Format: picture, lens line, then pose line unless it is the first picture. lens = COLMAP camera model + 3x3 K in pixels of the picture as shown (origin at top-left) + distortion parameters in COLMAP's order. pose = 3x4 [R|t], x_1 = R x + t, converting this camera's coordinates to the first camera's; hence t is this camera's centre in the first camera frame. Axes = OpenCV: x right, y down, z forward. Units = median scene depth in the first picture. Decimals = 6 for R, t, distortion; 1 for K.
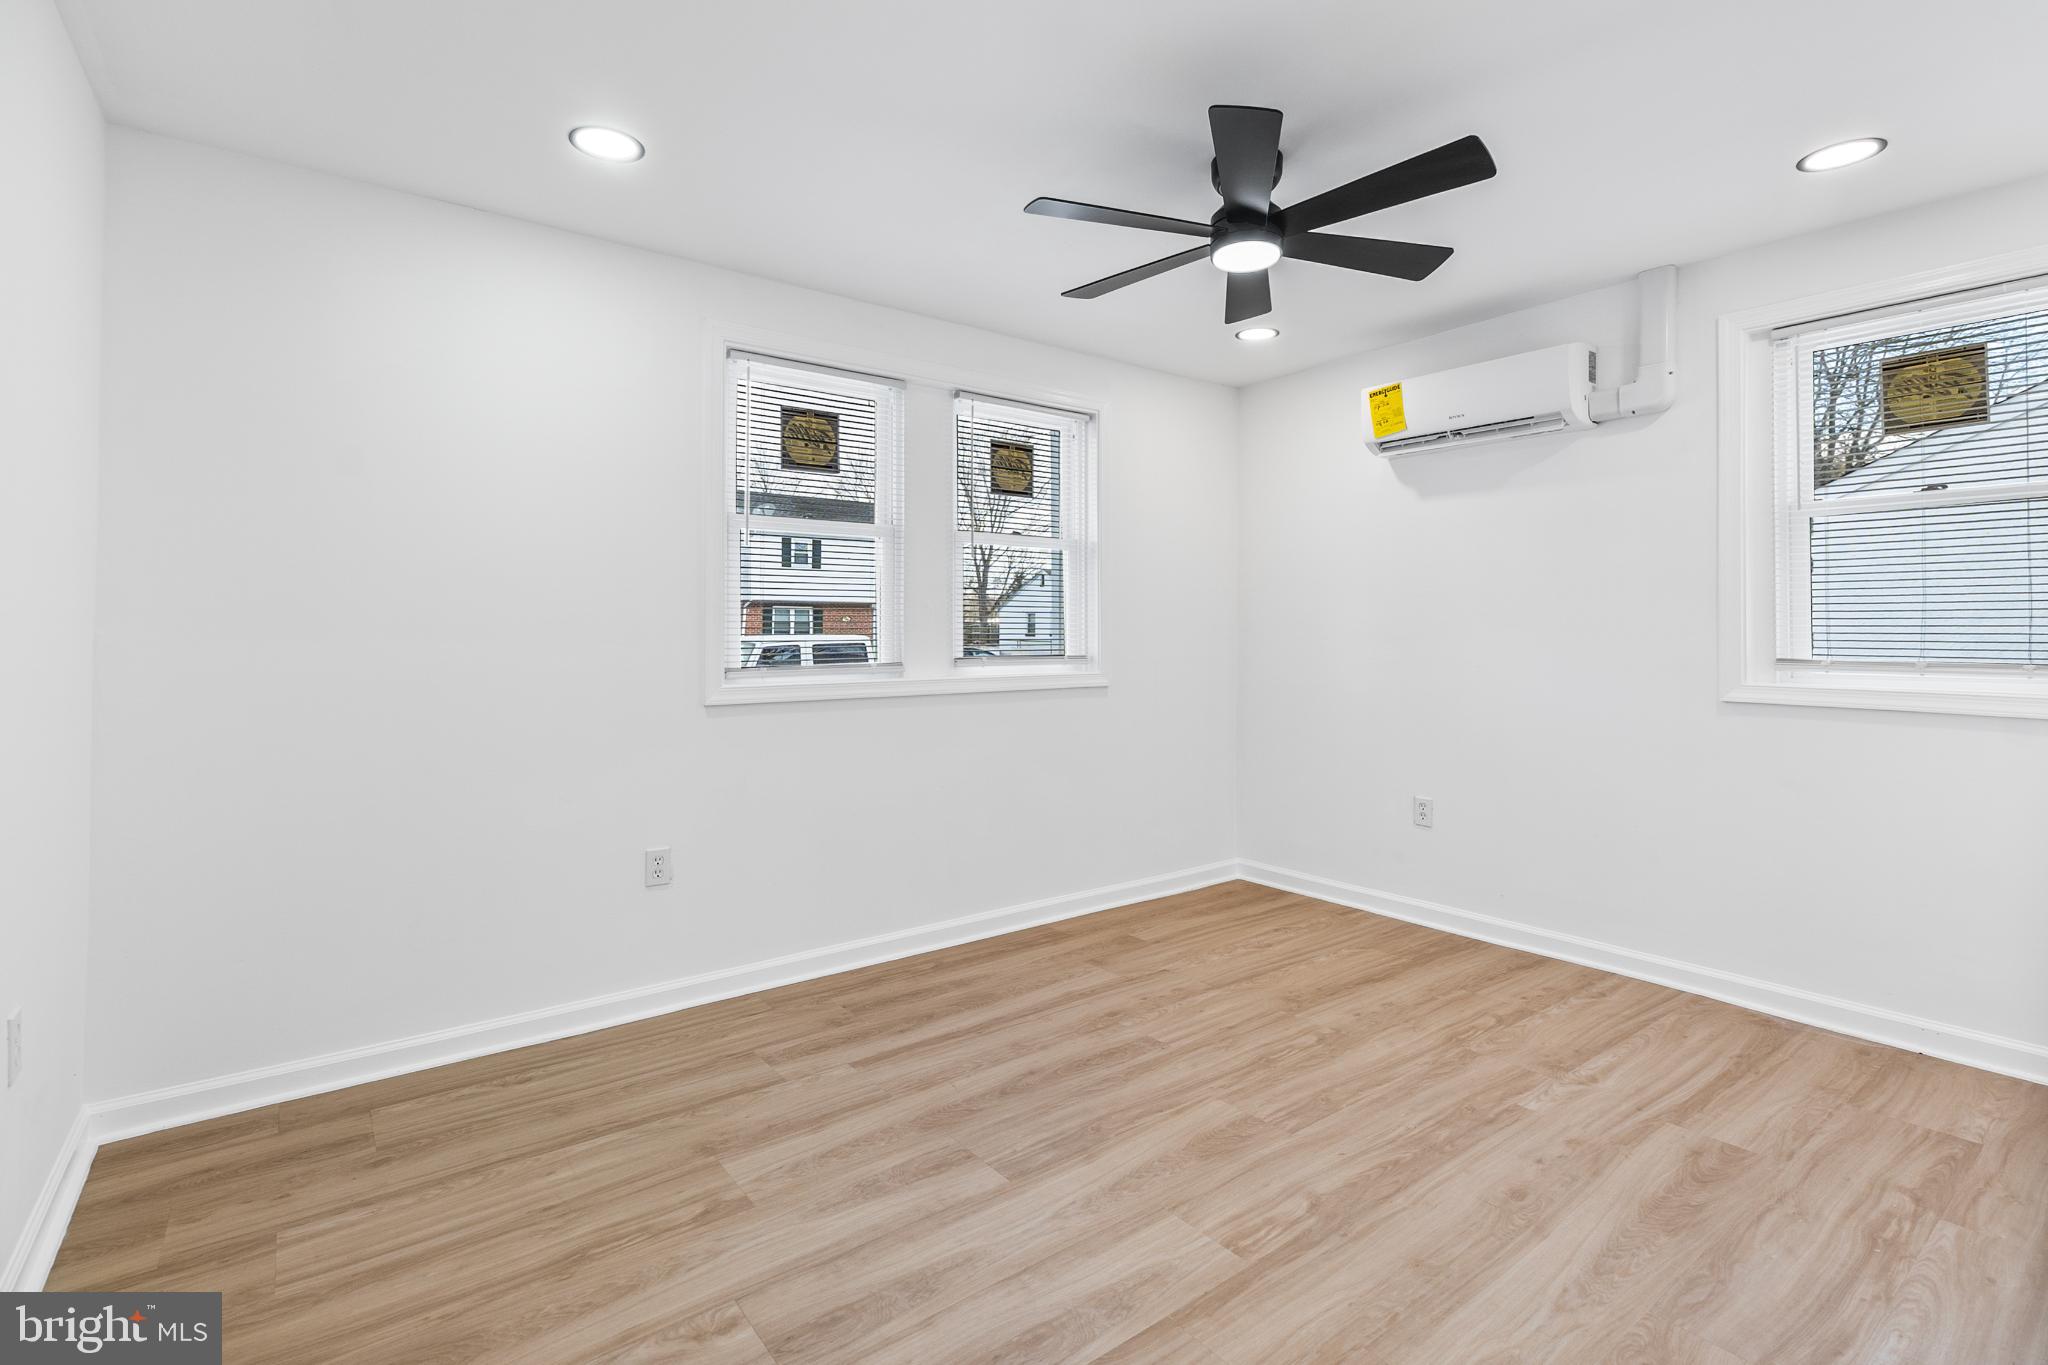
lens RADIAL K [[965.5, 0, 1016.7], [0, 965.5, 677.8], [0, 0, 1]] dist [0.000232, -0.000679]
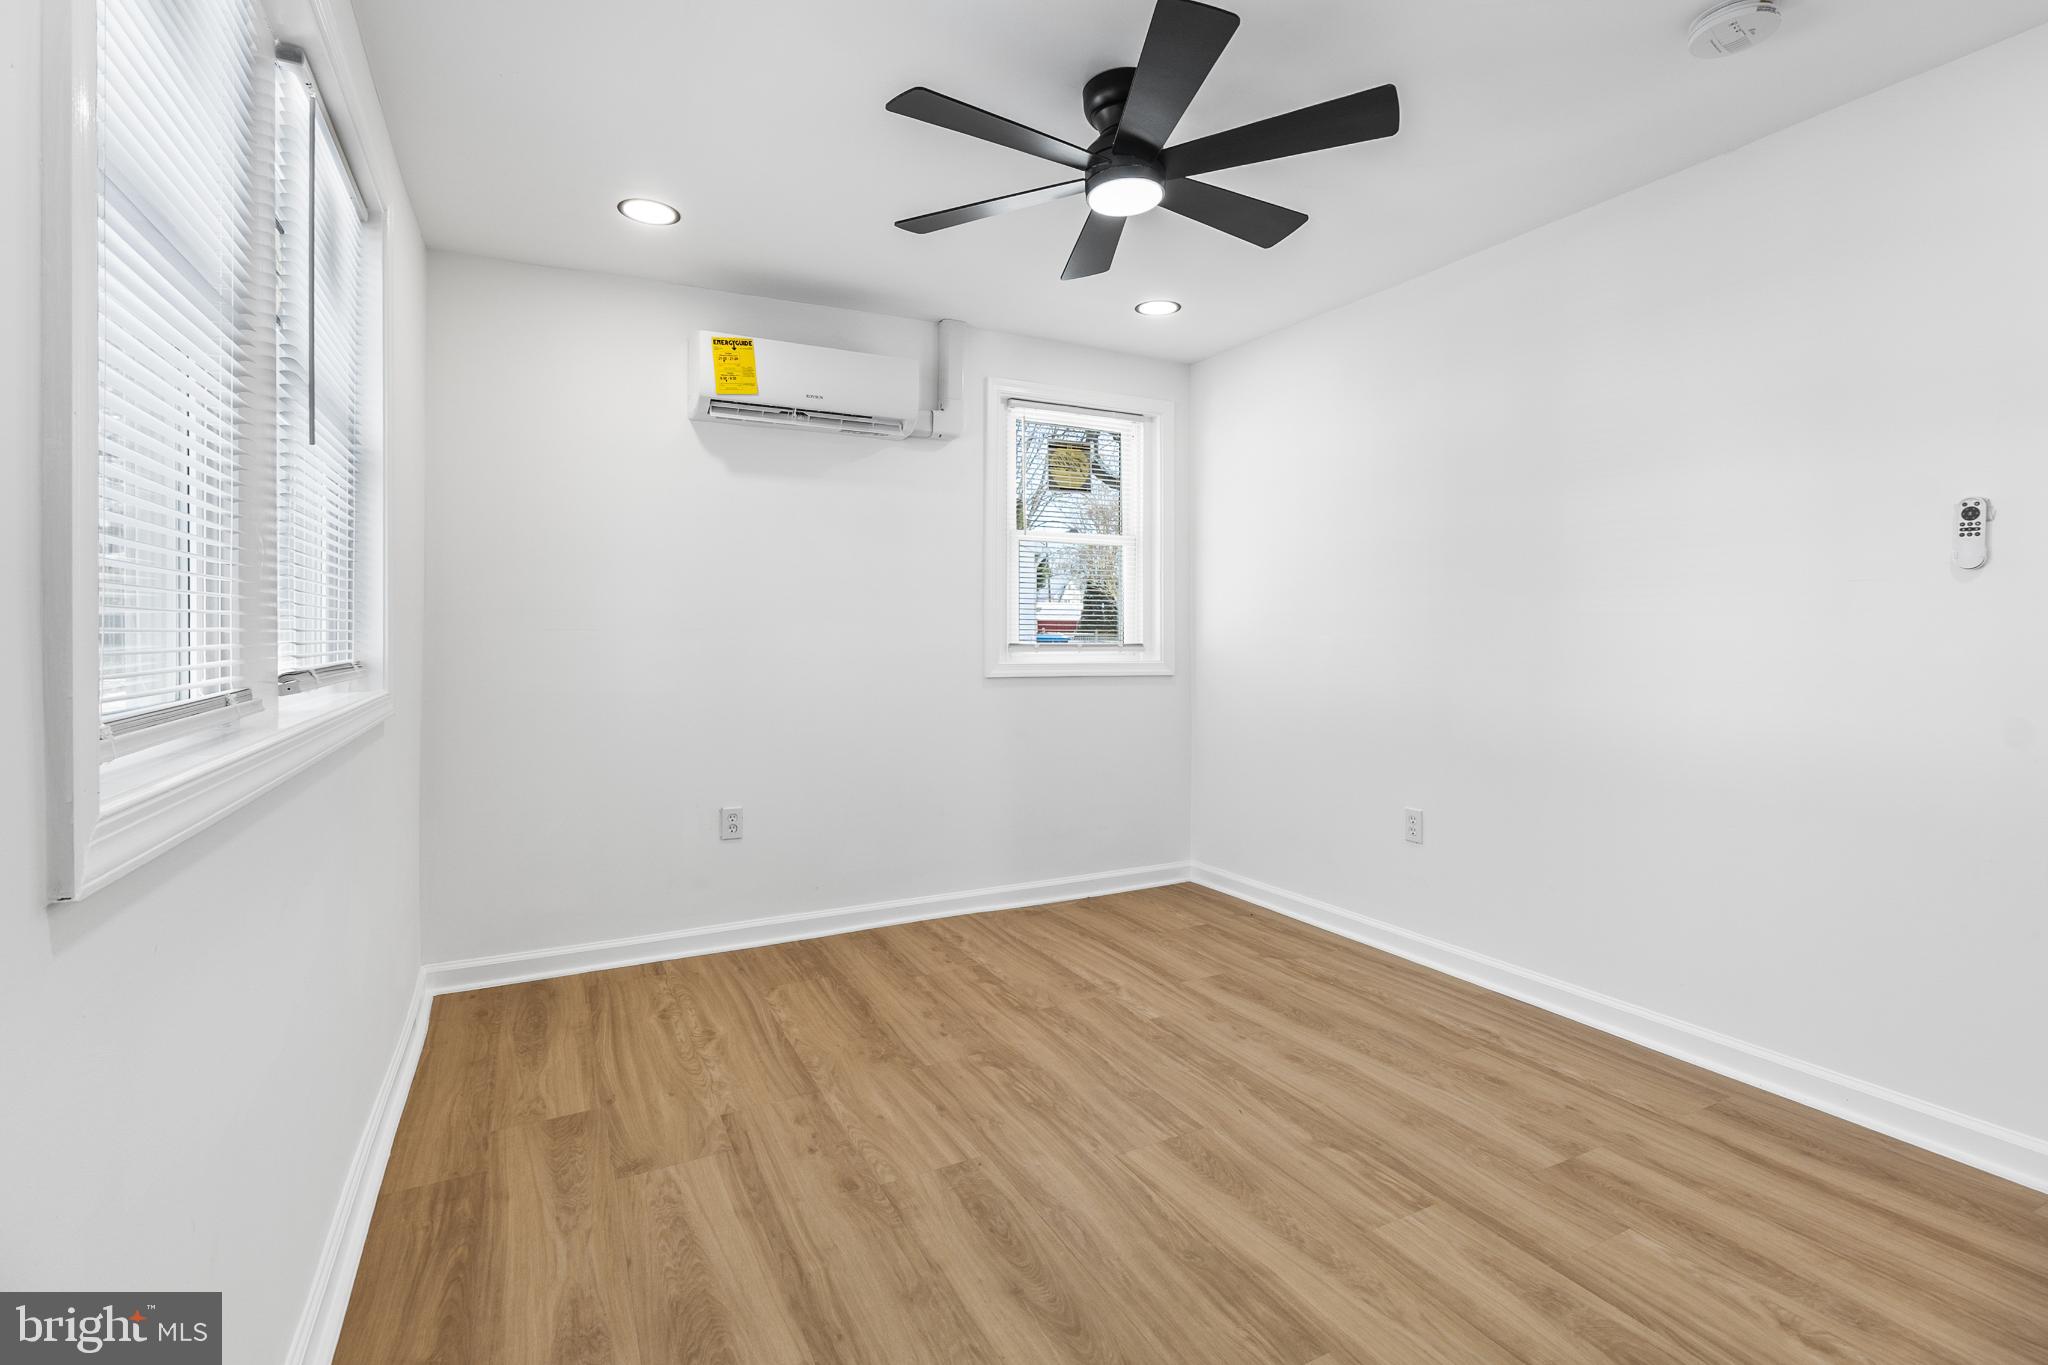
lens RADIAL K [[965.5, 0, 1010.2], [0, 965.5, 649.0], [0, 0, 1]] dist [0.000232, -0.000679]
pose [[0.170239, -0.016849, 0.985259, -0.570713], [0.047079, 0.998851, 0.008947, -0.024114], [-0.984277, 0.044862, 0.170837, 0.813057]]
